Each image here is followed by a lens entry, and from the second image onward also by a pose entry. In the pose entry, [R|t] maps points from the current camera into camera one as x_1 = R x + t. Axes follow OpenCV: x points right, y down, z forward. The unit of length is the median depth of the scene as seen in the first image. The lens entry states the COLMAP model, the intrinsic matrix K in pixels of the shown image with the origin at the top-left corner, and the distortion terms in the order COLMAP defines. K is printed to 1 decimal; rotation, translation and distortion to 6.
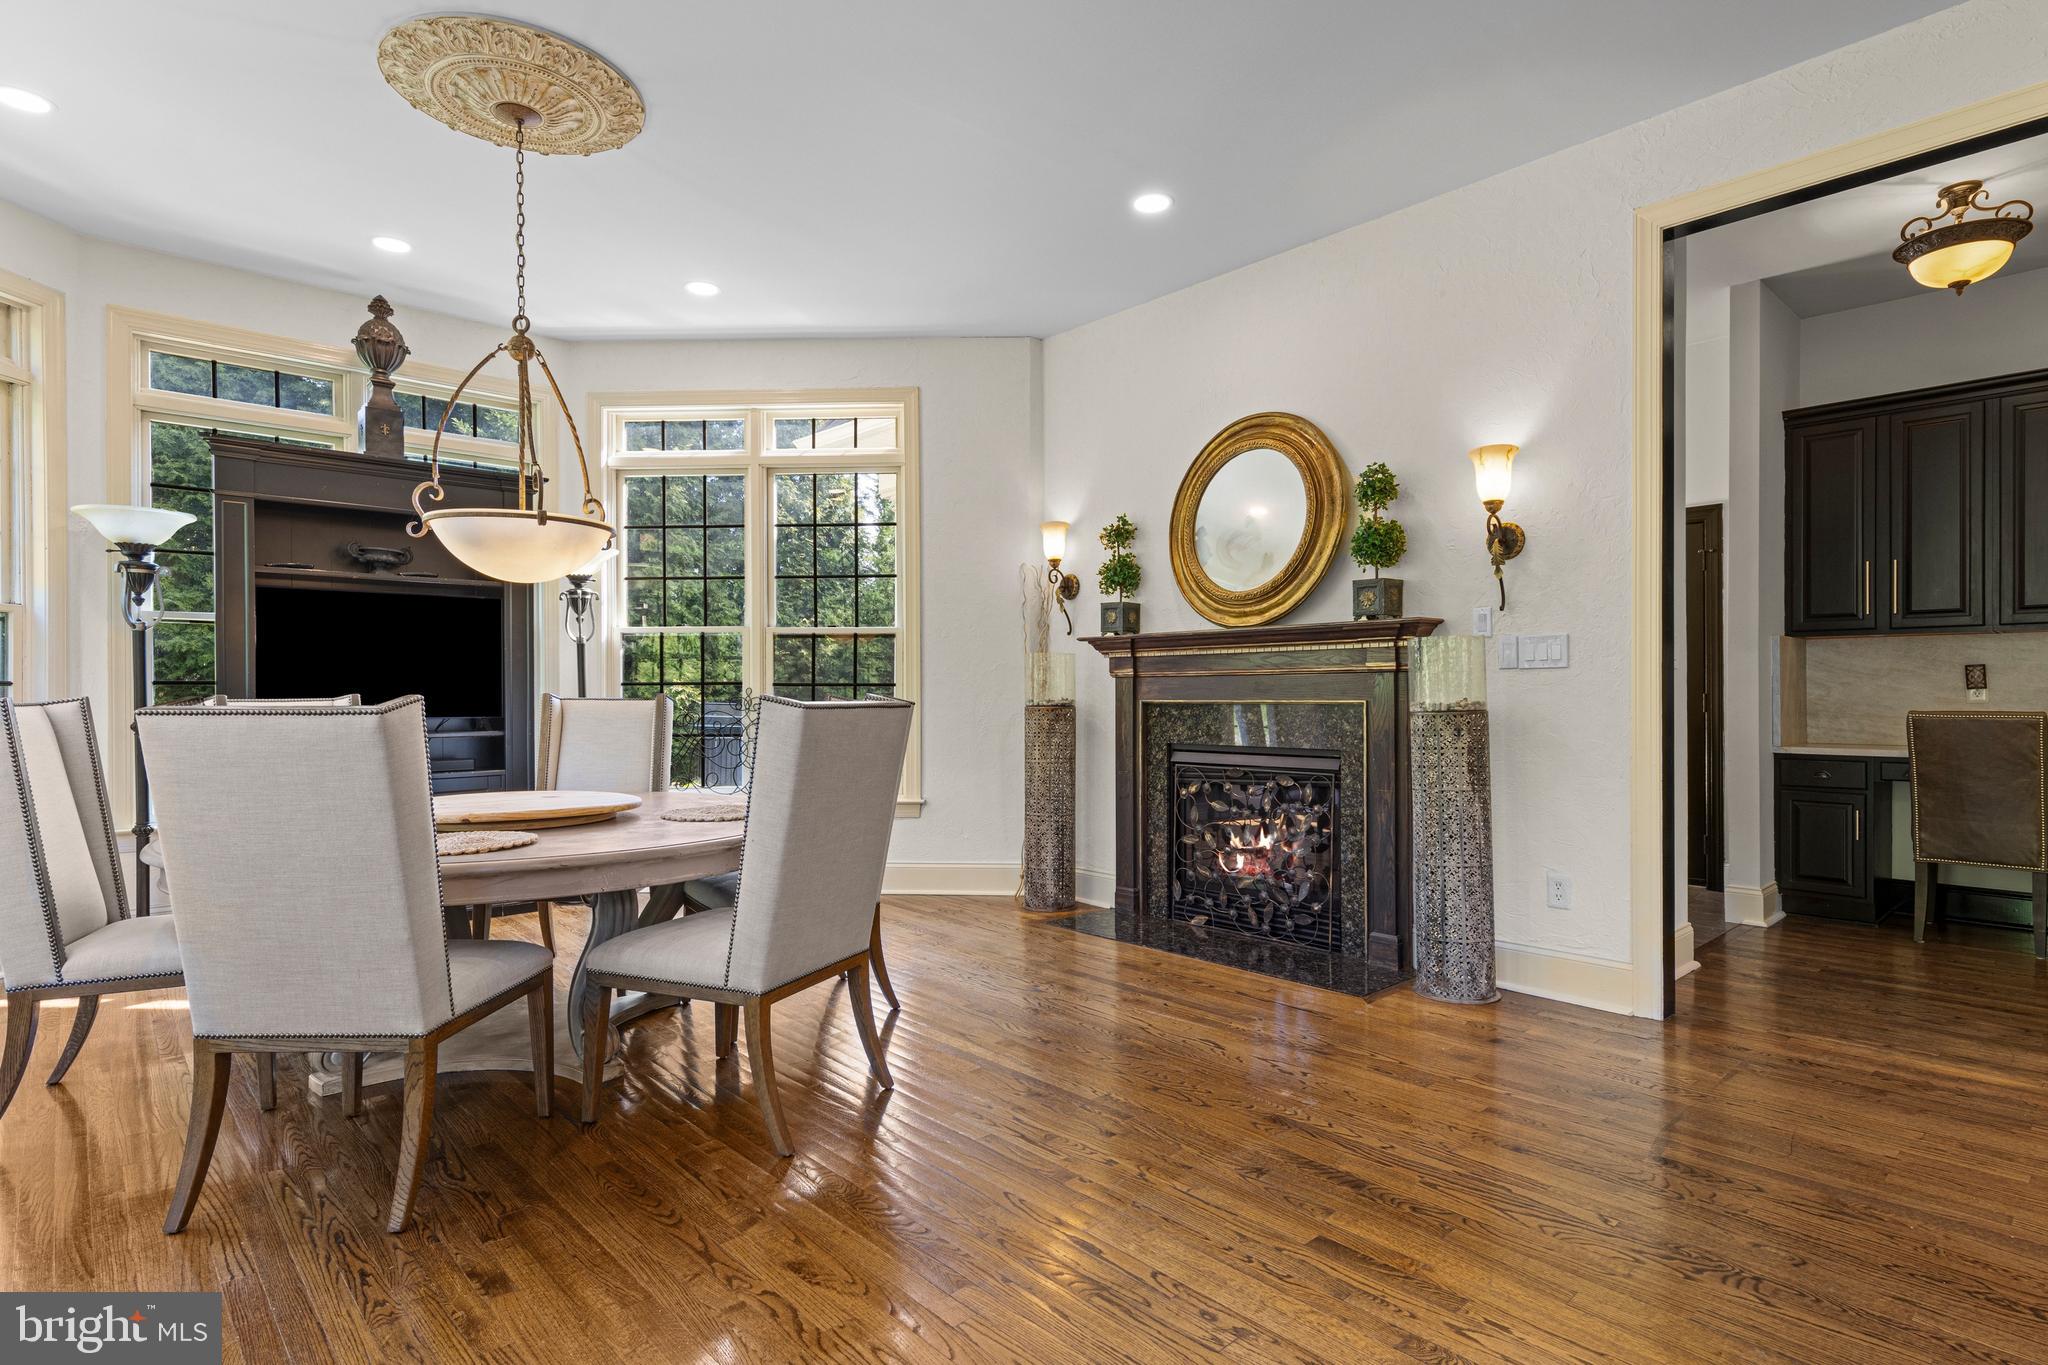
lens RADIAL K [[1044.6, 0, 1022.5], [0, 1044.6, 689.3], [0, 0, 1]] dist [0.014931, -0.003173]
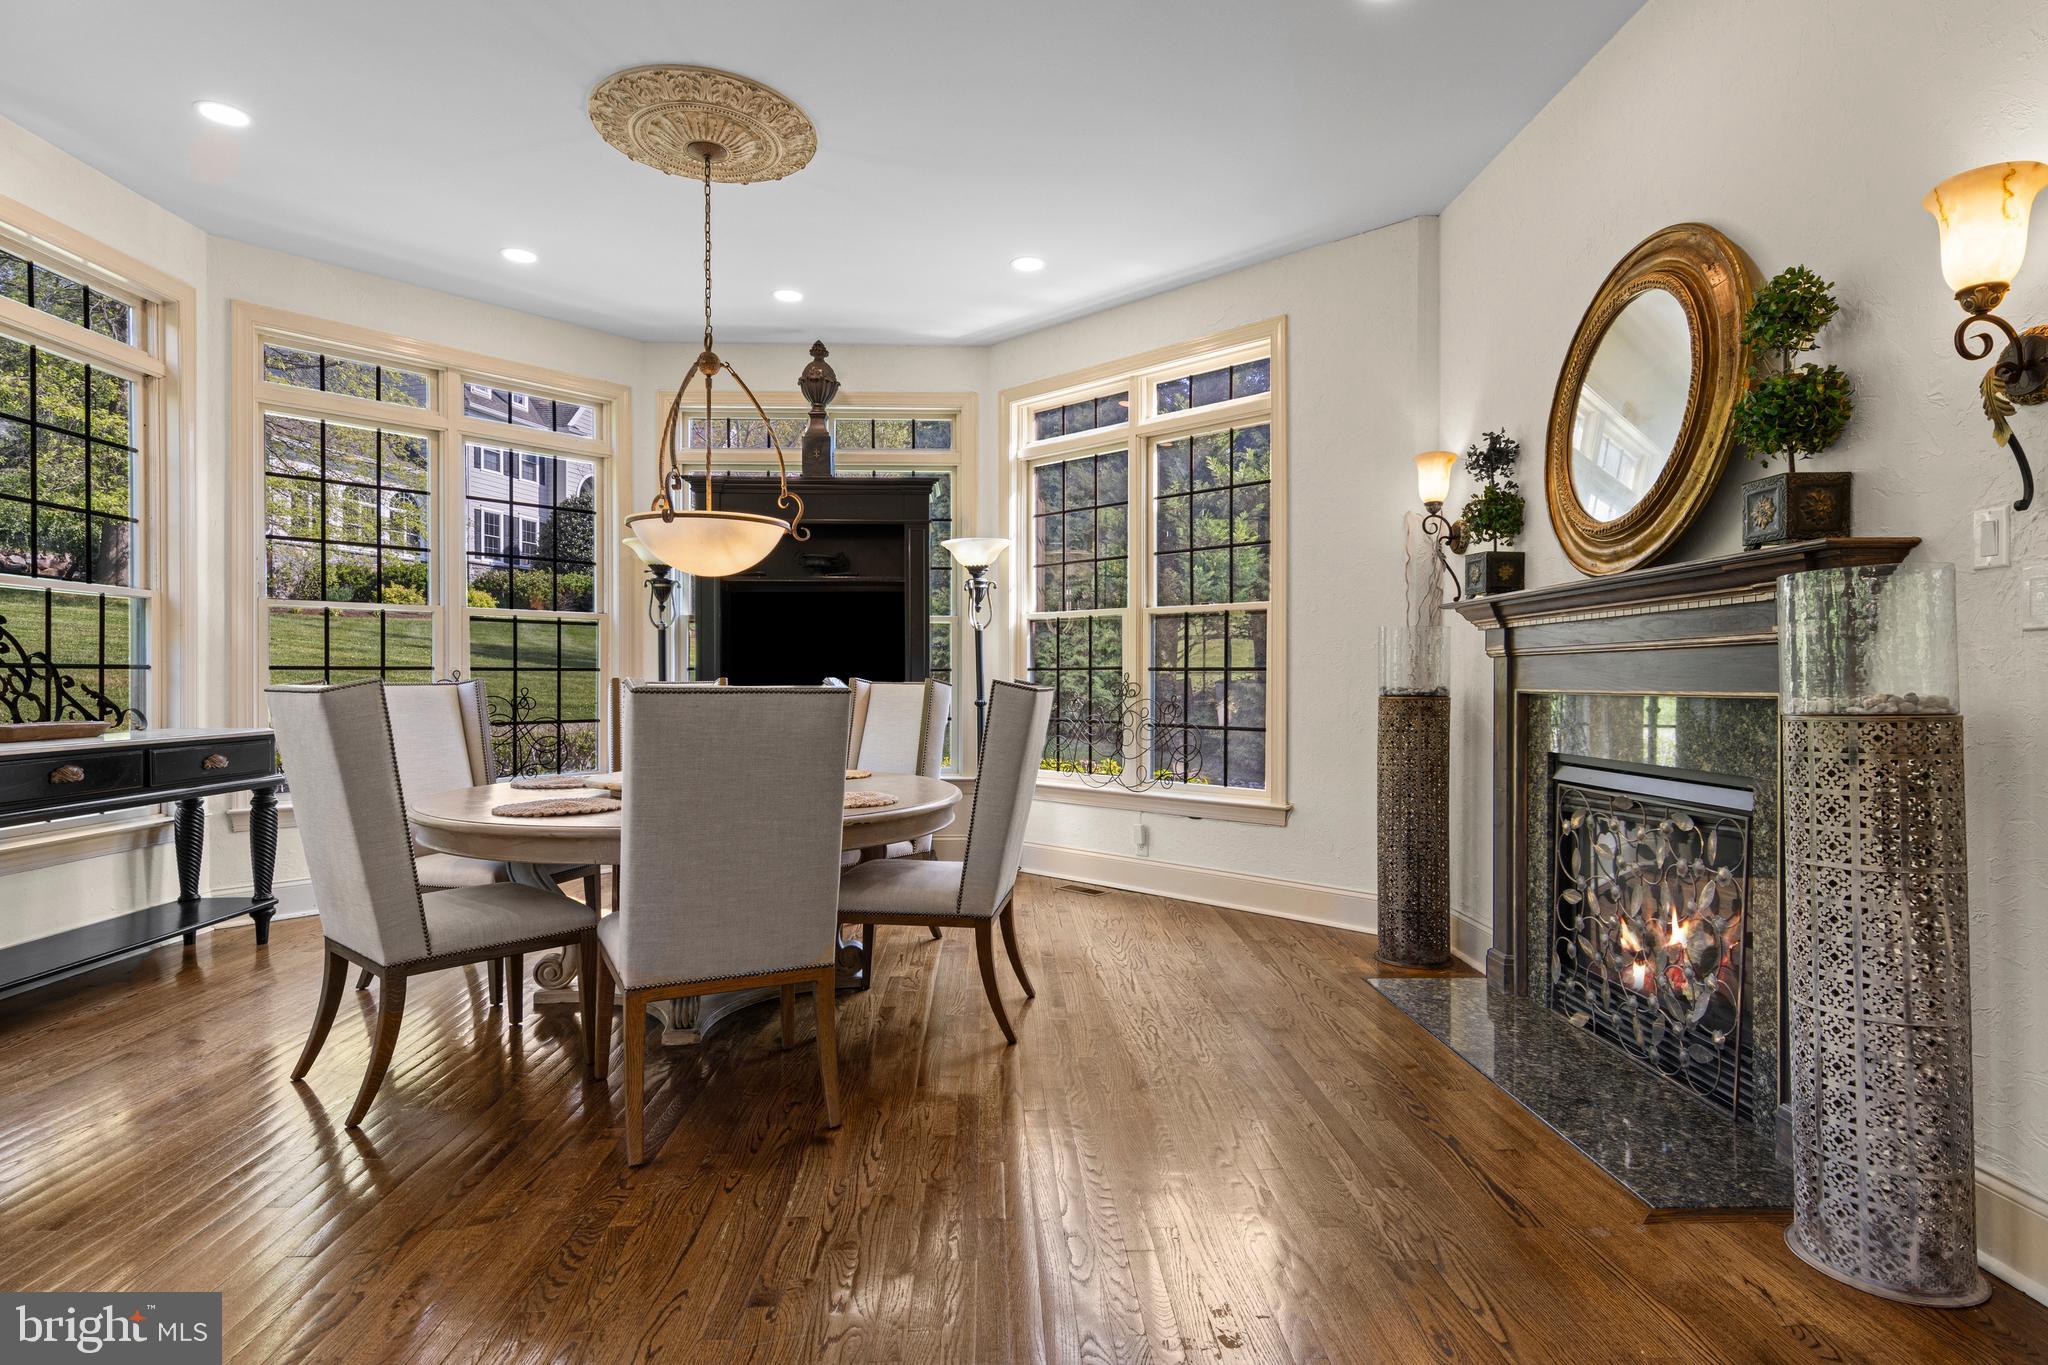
lens RADIAL K [[1044.6, 0, 1023.9], [0, 1044.6, 680.5], [0, 0, 1]] dist [0.014931, -0.003173]
pose [[0.759313, 0.004118, -0.650713, 0.334574], [-0.000930, 0.999986, 0.005242, 0.001206], [0.650725, -0.003375, 0.759306, 0.259082]]
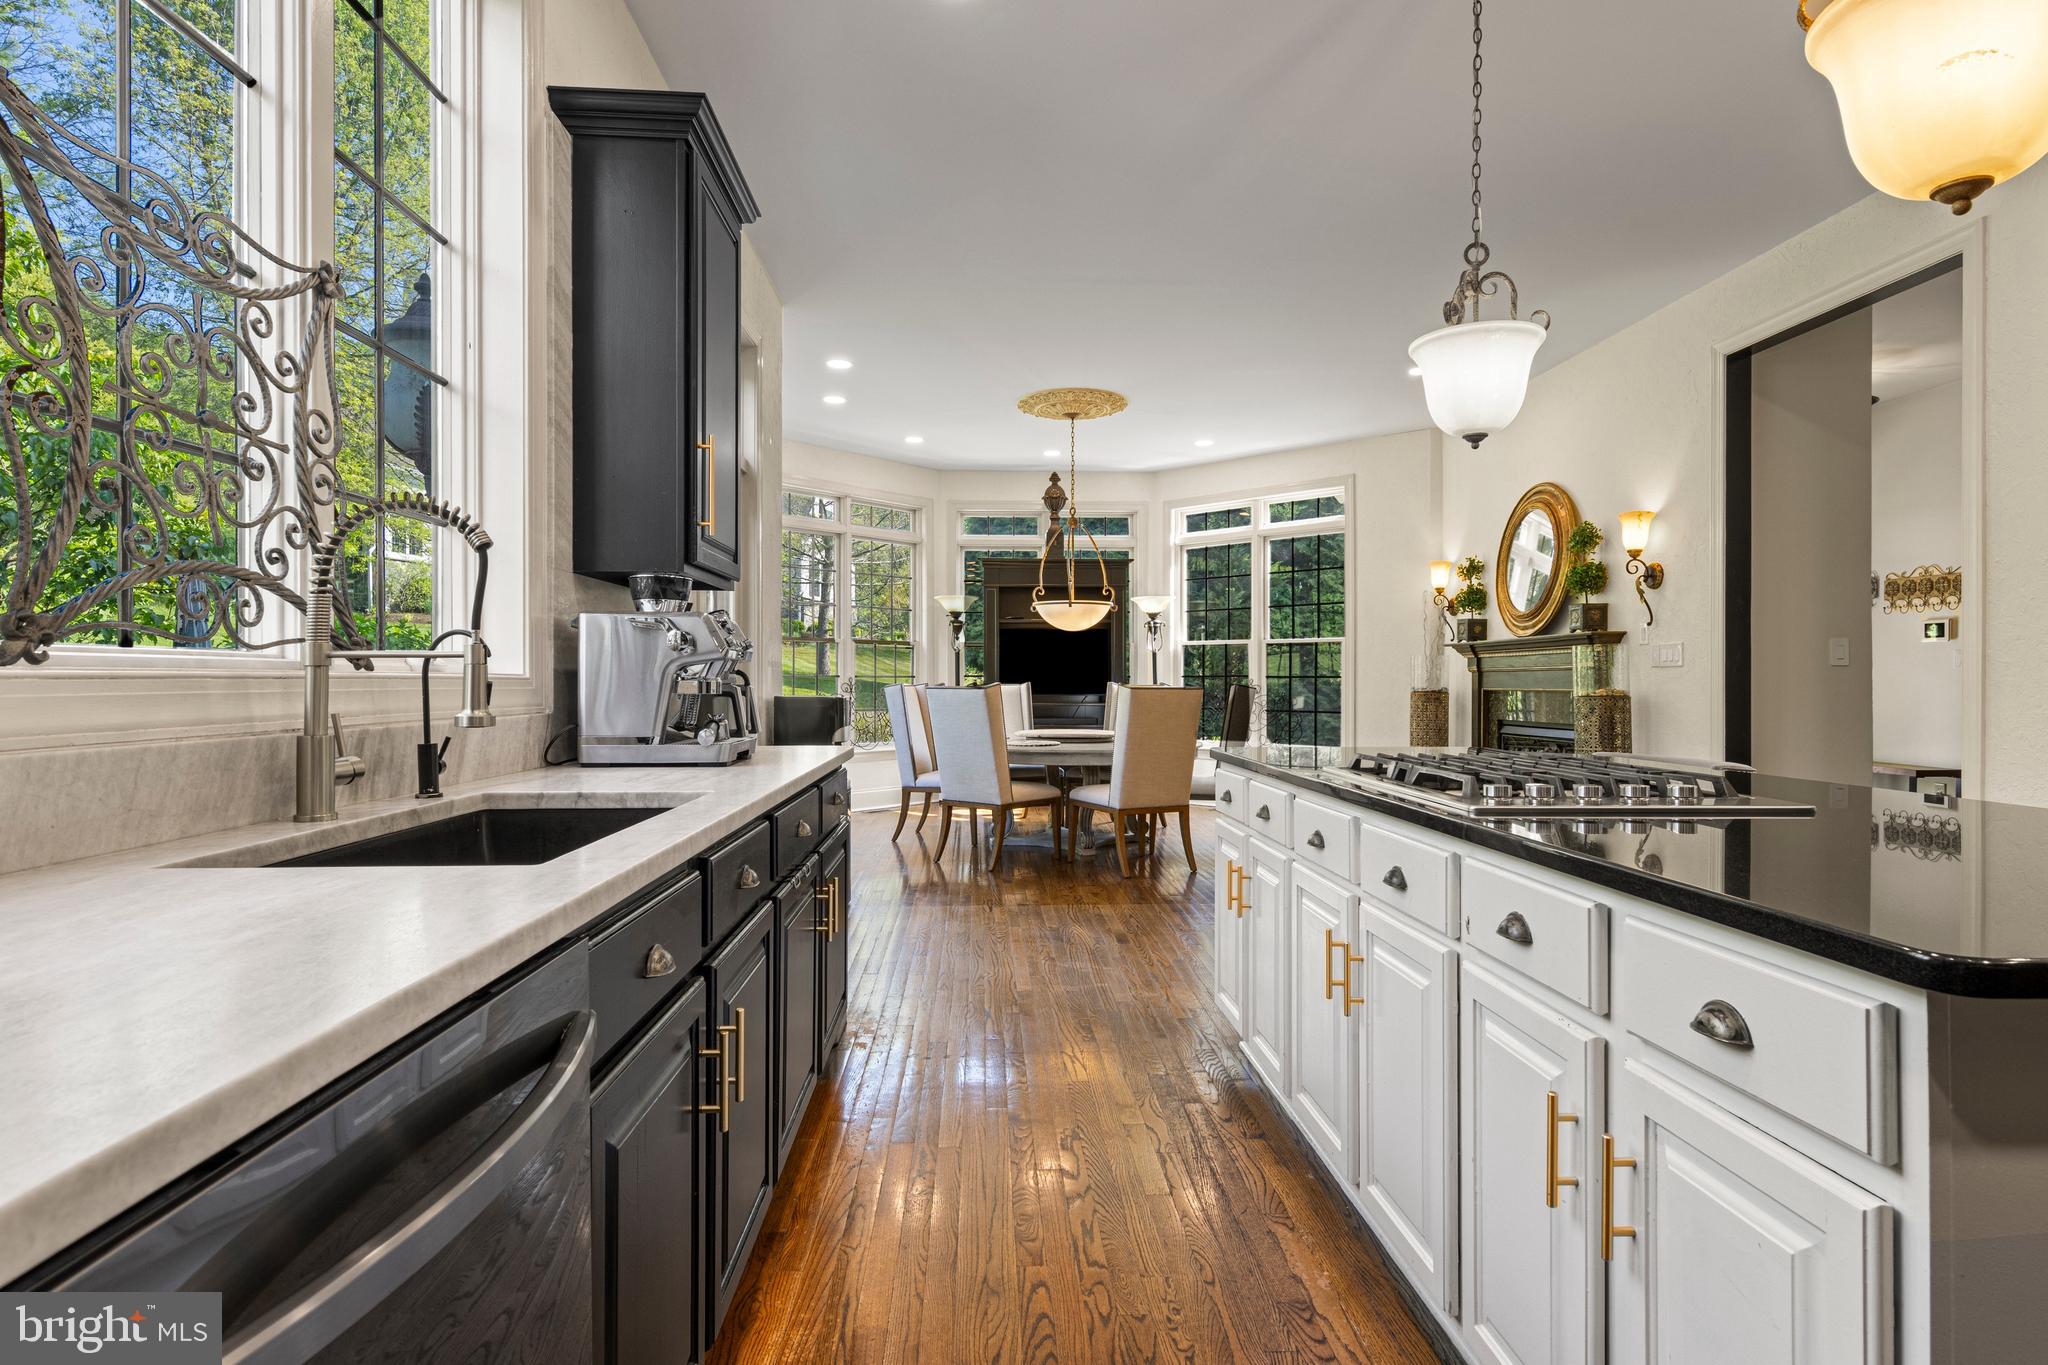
lens RADIAL K [[1044.6, 0, 1022.8], [0, 1044.6, 678.4], [0, 0, 1]] dist [0.014931, -0.003173]
pose [[0.765598, 0.001340, -0.643318, 0.566911], [-0.000490, 0.999999, 0.001499, -0.005113], [0.643319, -0.000832, 0.765598, -0.488131]]
